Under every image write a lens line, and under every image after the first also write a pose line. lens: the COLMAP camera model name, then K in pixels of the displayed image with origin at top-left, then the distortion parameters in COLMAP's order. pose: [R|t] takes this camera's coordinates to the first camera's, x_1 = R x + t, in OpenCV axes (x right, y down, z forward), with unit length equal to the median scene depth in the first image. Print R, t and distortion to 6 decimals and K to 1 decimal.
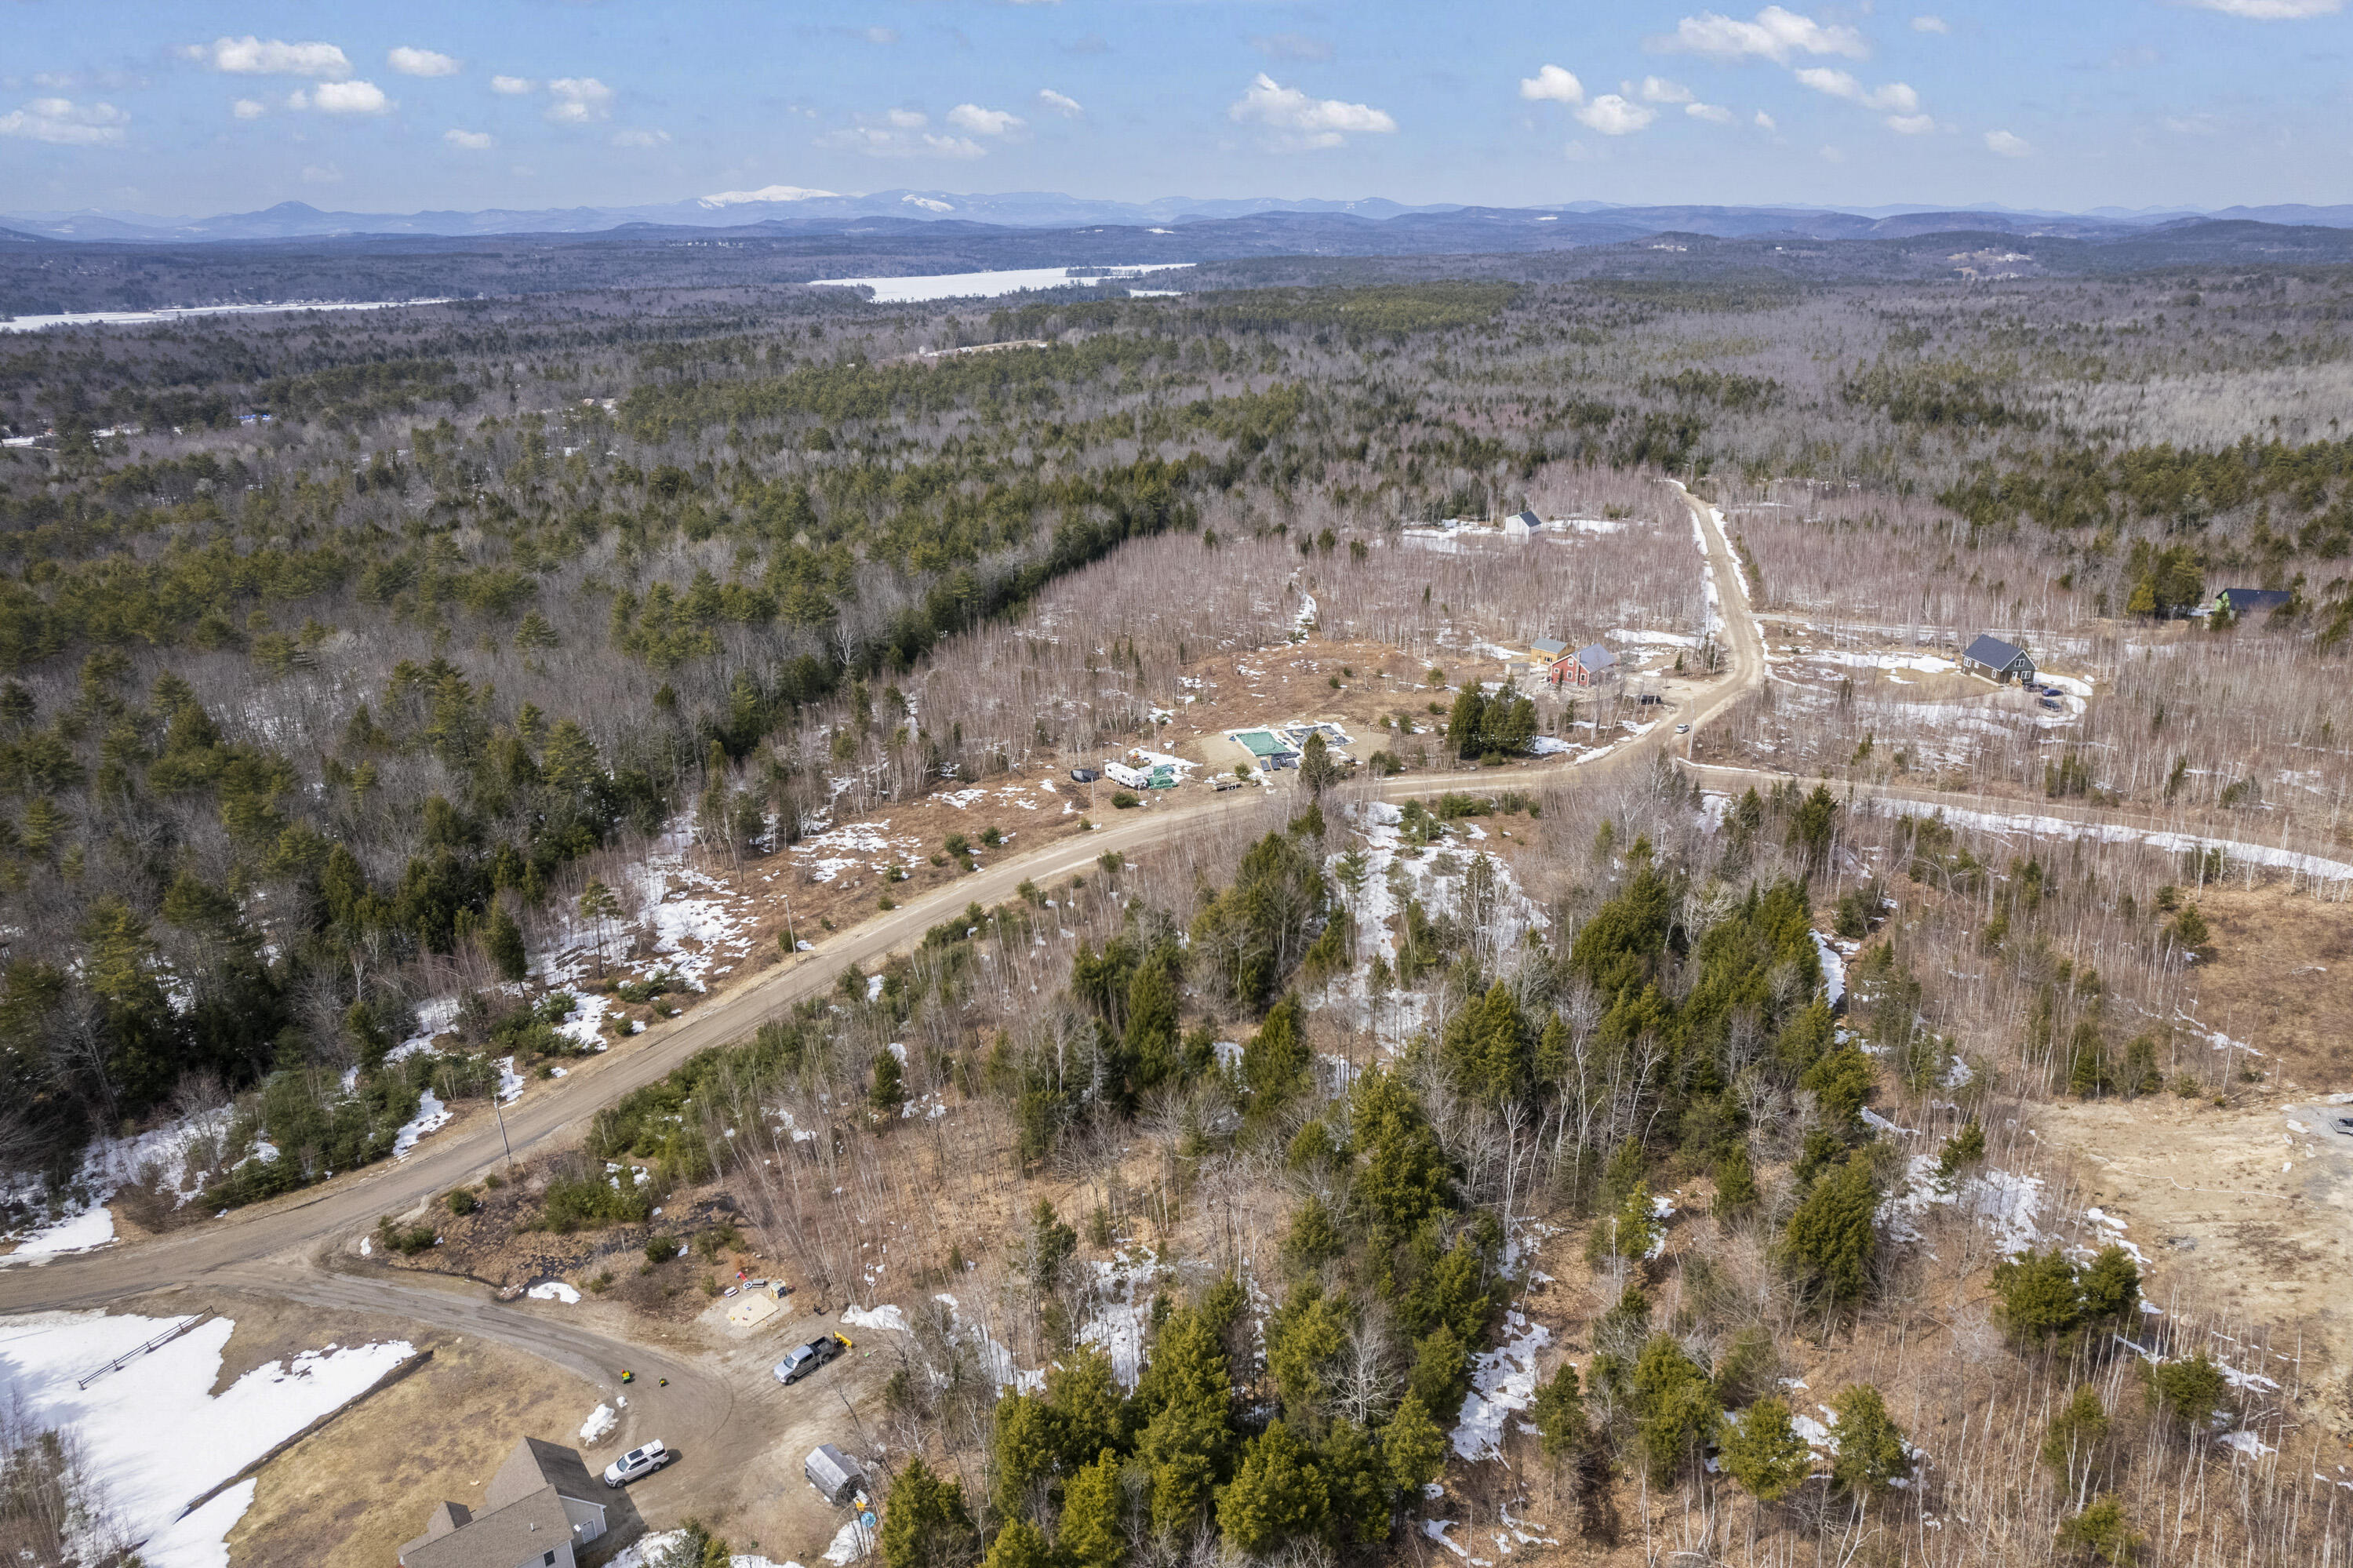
lens RADIAL K [[1502.4, 0, 1179.0], [0, 1502.4, 788.3], [0, 0, 1]] dist [-0.076448, 0.071228]
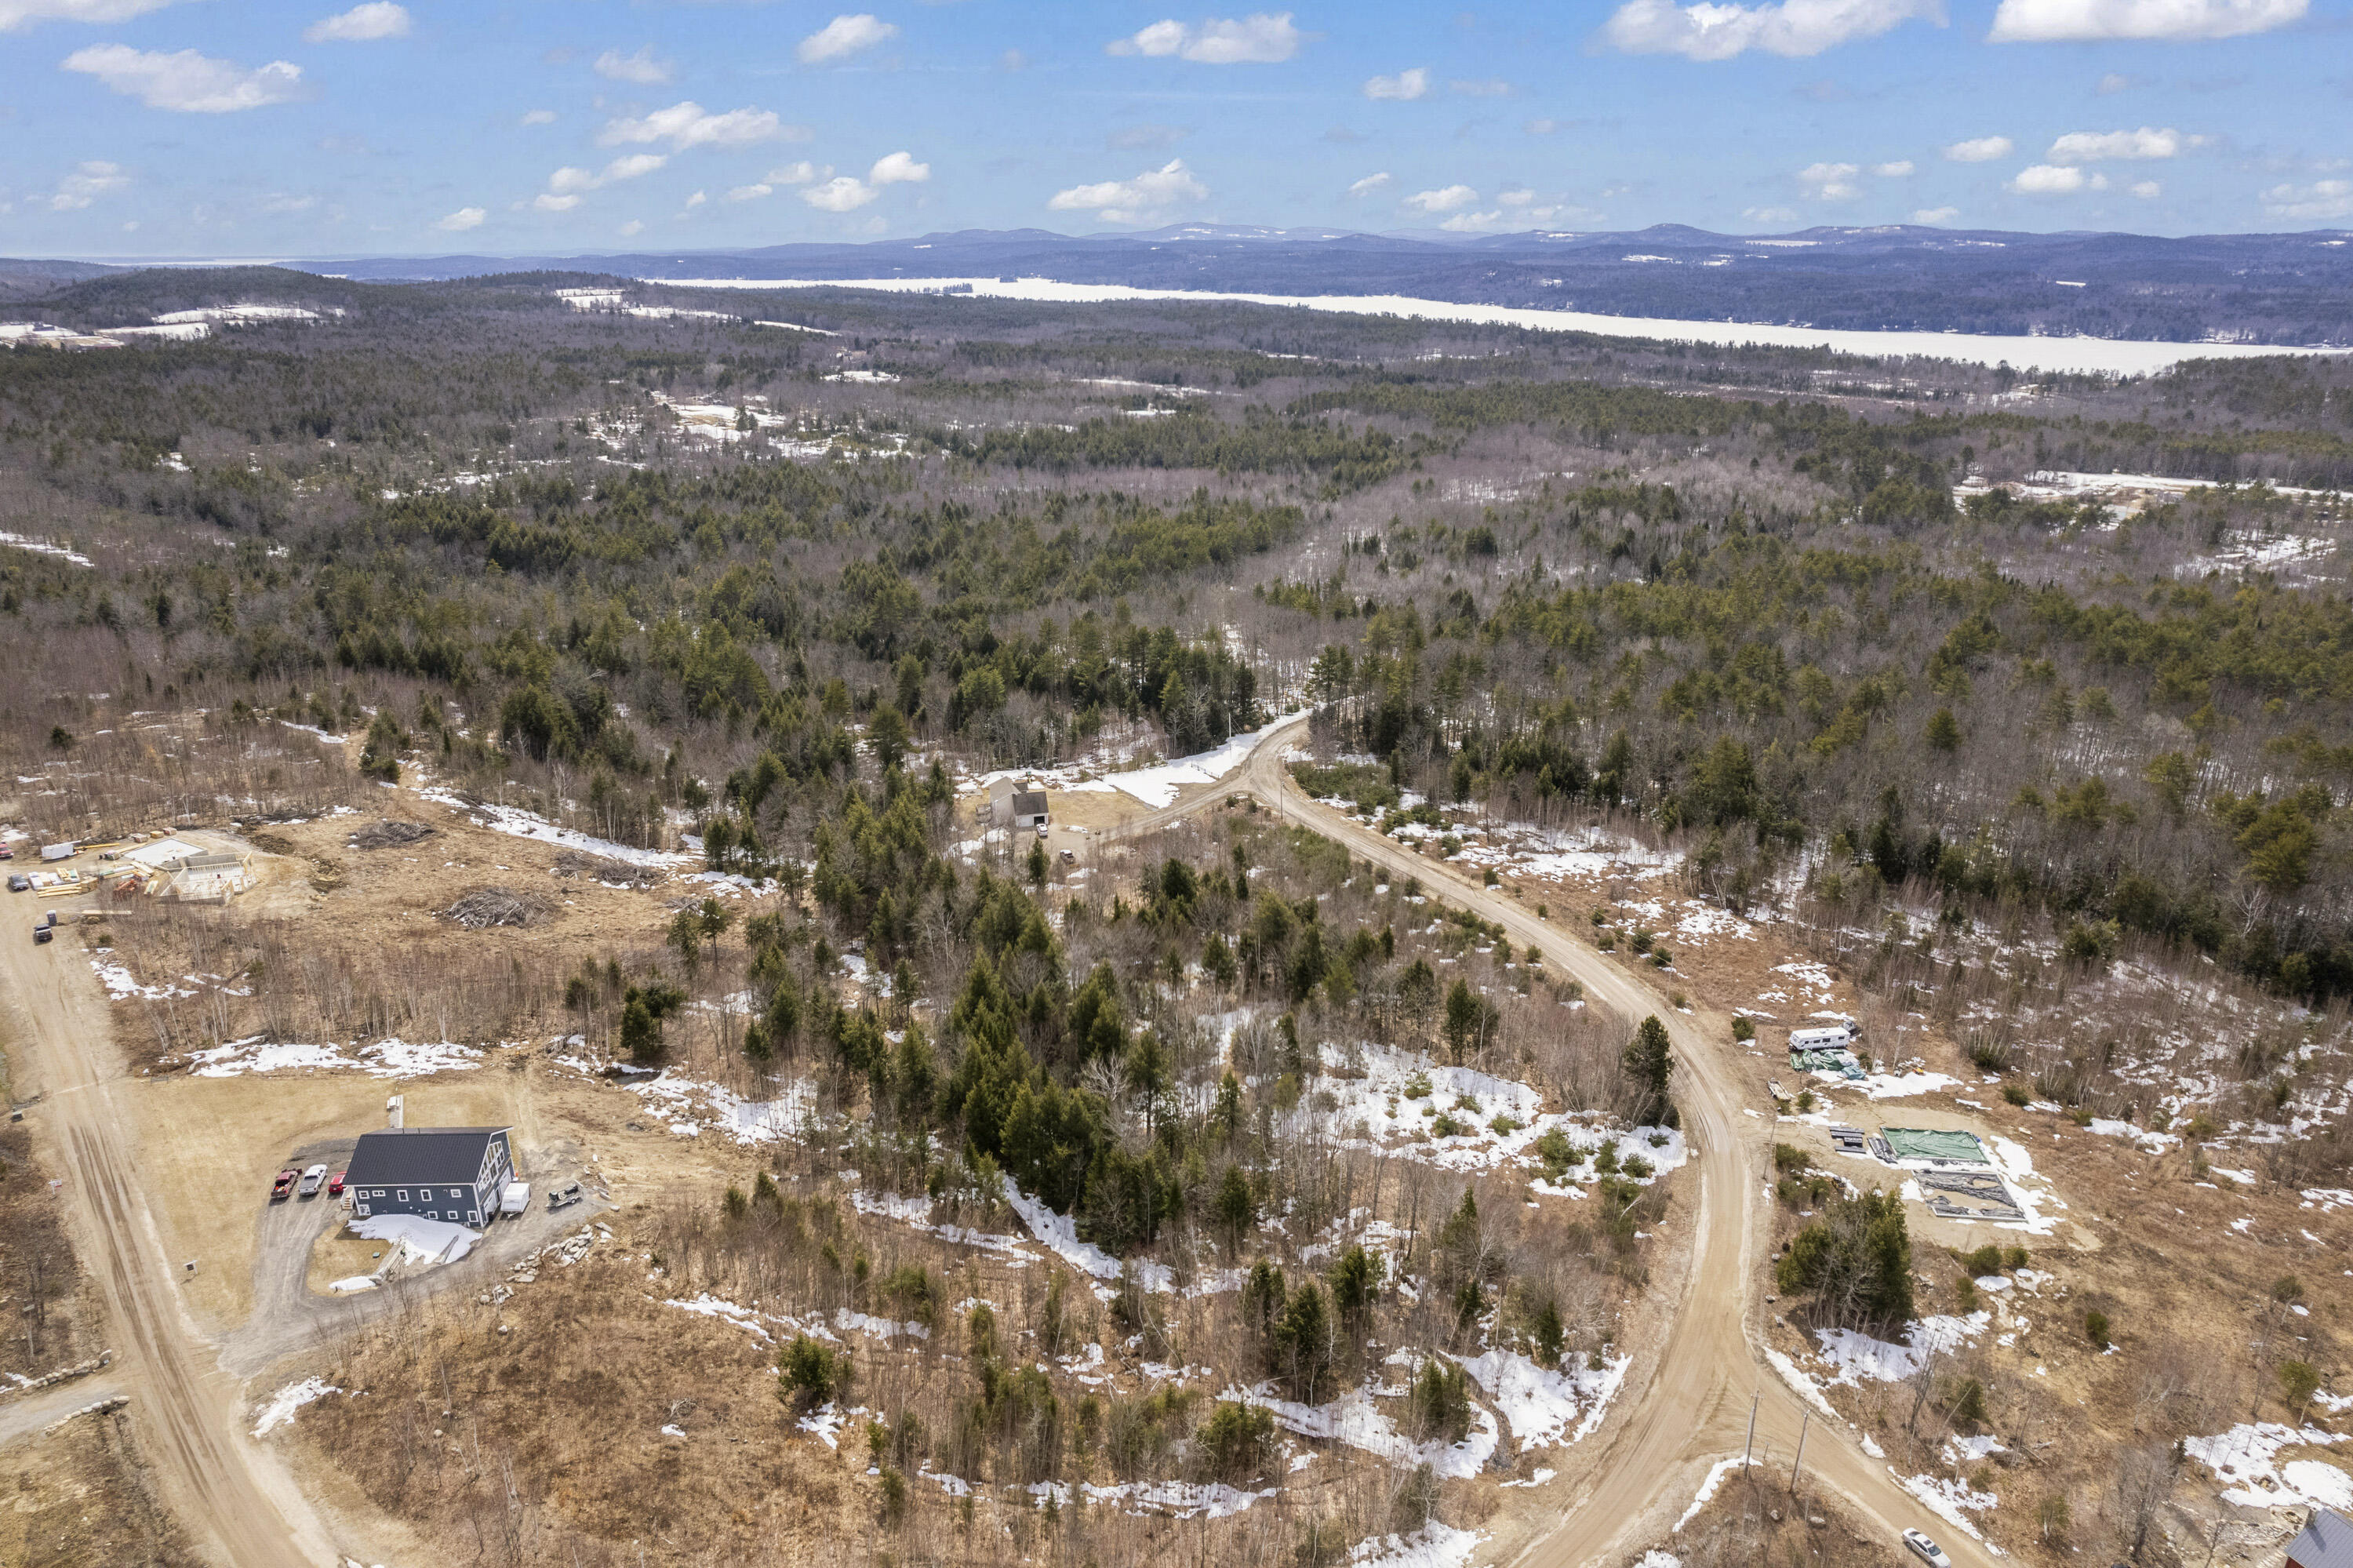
lens RADIAL K [[1502.4, 0, 1179.0], [0, 1502.4, 788.3], [0, 0, 1]] dist [-0.076448, 0.071228]
pose [[-0.406476, 0.322142, -0.854986, 0.952812], [-0.322184, 0.825131, 0.464065, -0.484759], [0.854970, 0.464095, -0.231607, 0.974495]]
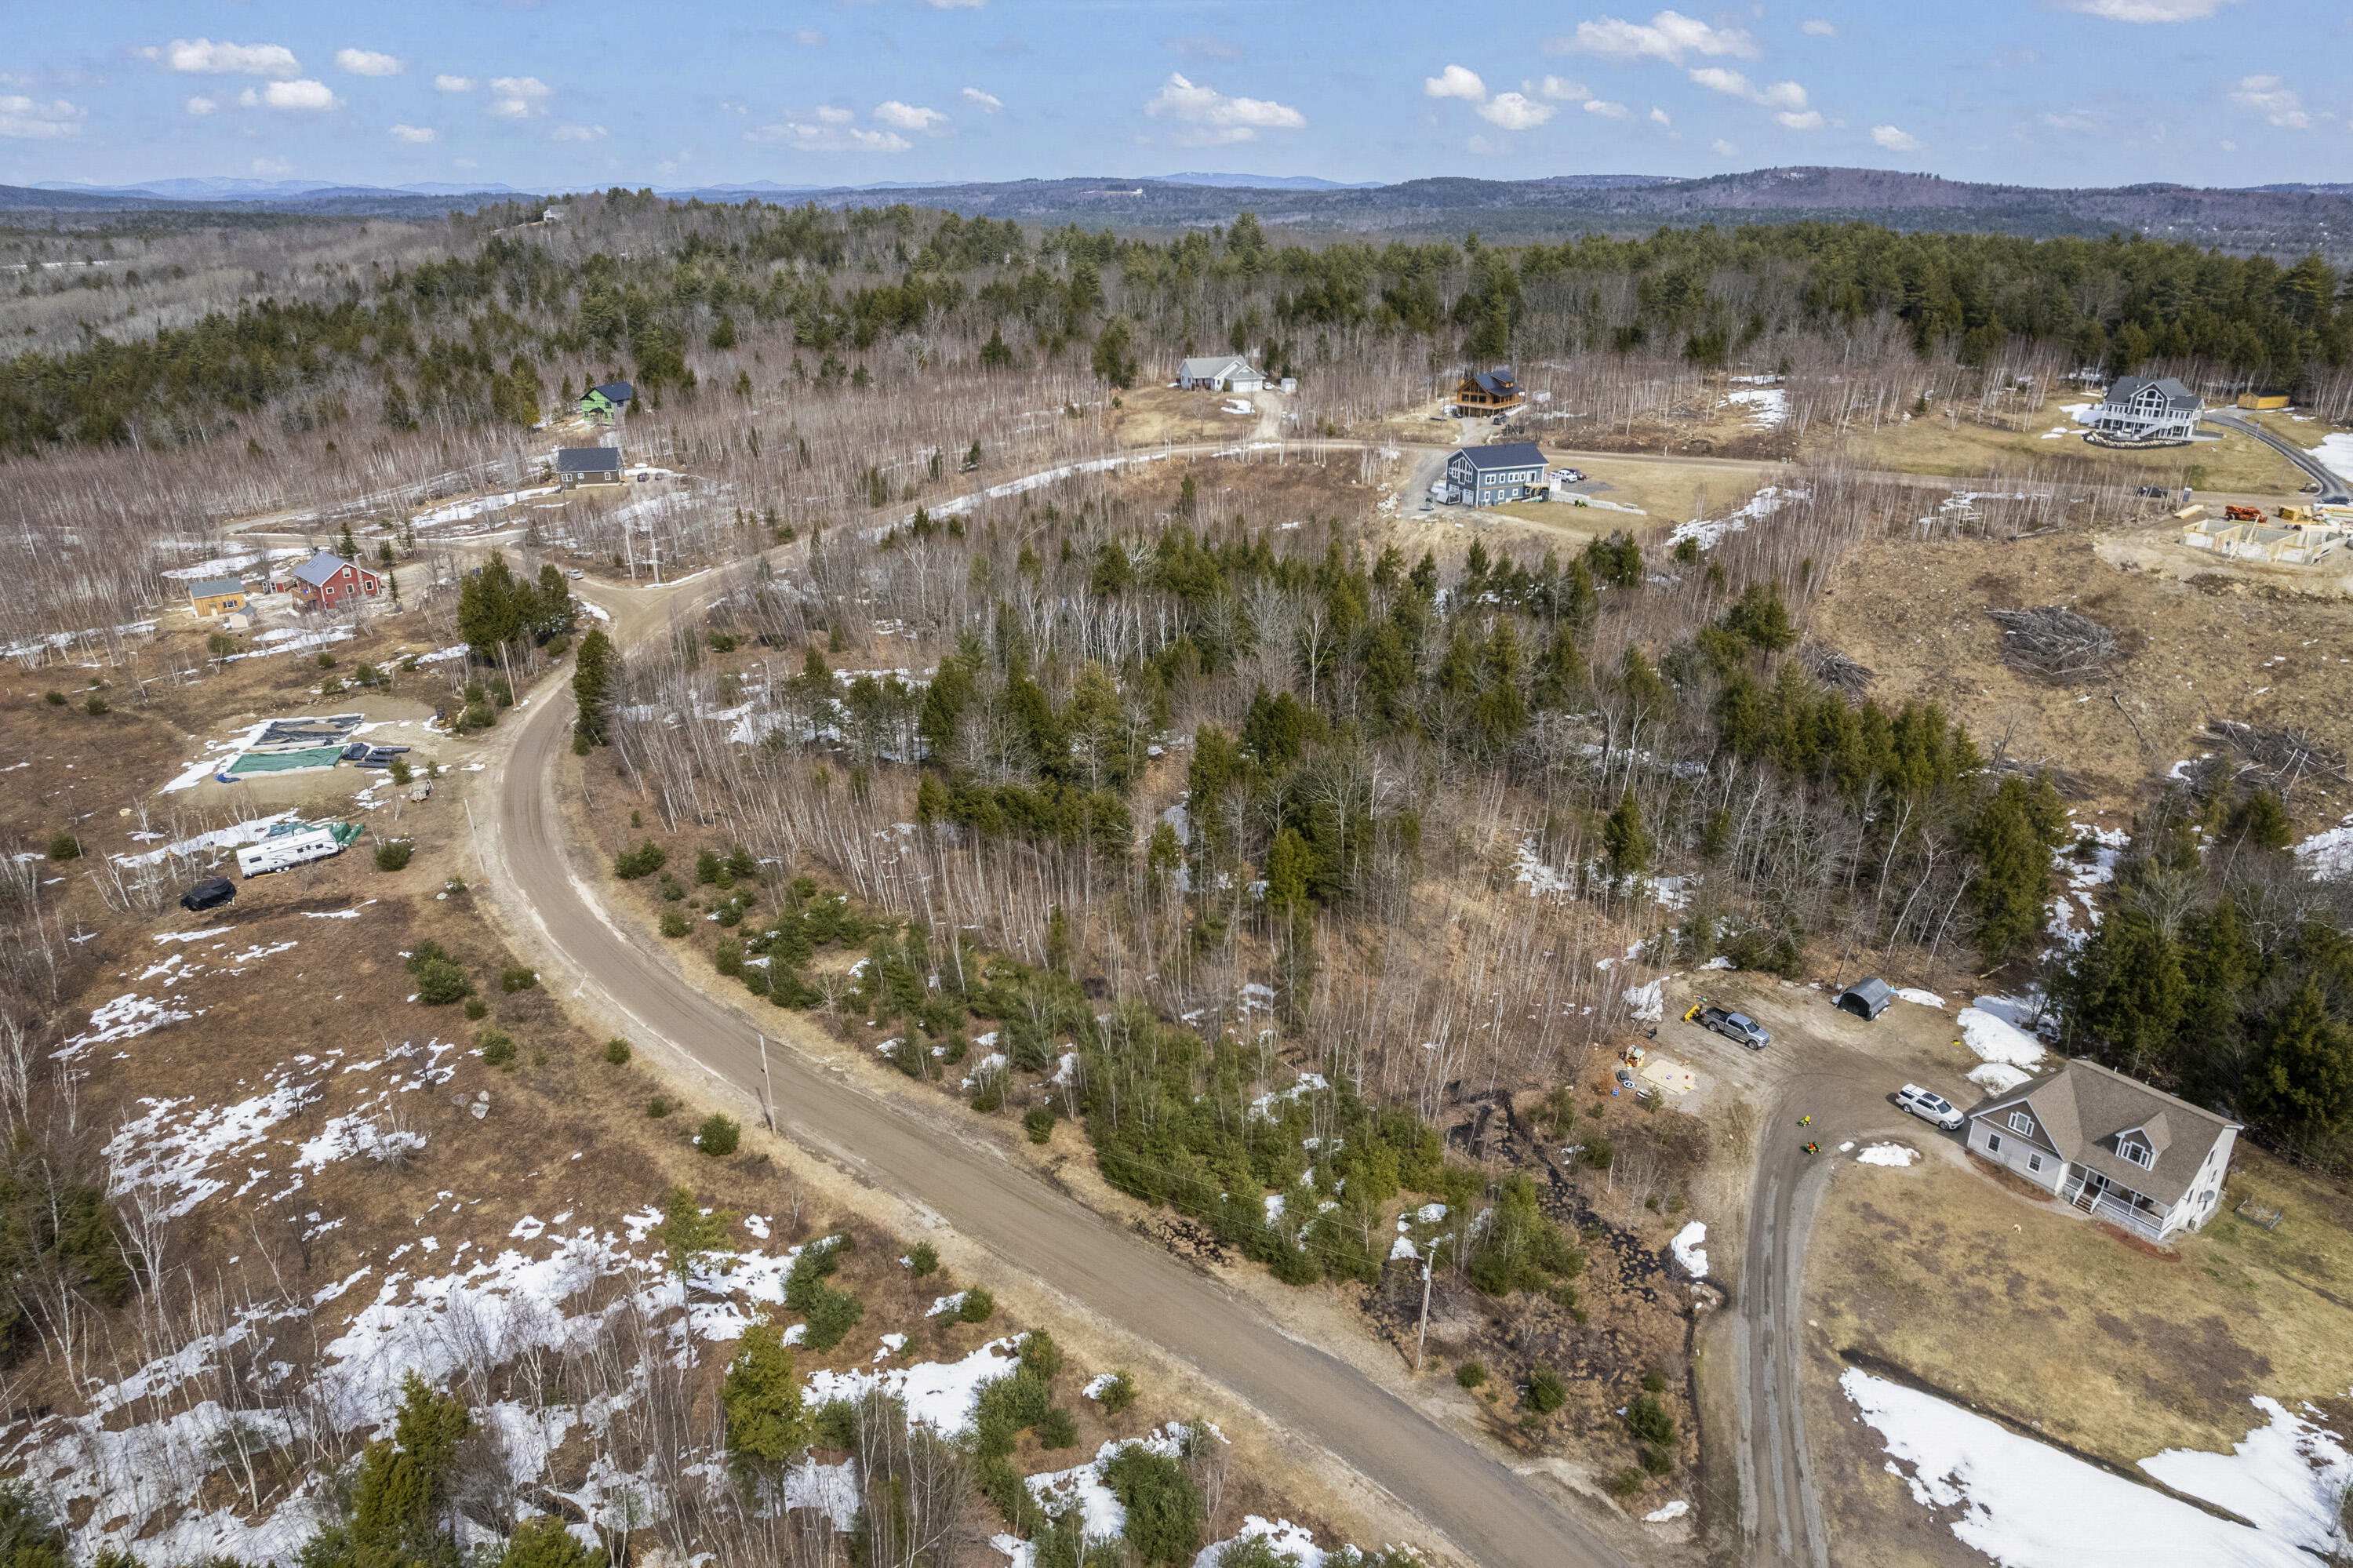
lens RADIAL K [[1502.4, 0, 1179.0], [0, 1502.4, 788.3], [0, 0, 1]] dist [-0.076448, 0.071228]
pose [[0.044276, -0.373809, 0.926448, -0.658671], [0.357551, 0.871858, 0.334695, -0.118427], [-0.932843, 0.316434, 0.172258, 0.672788]]
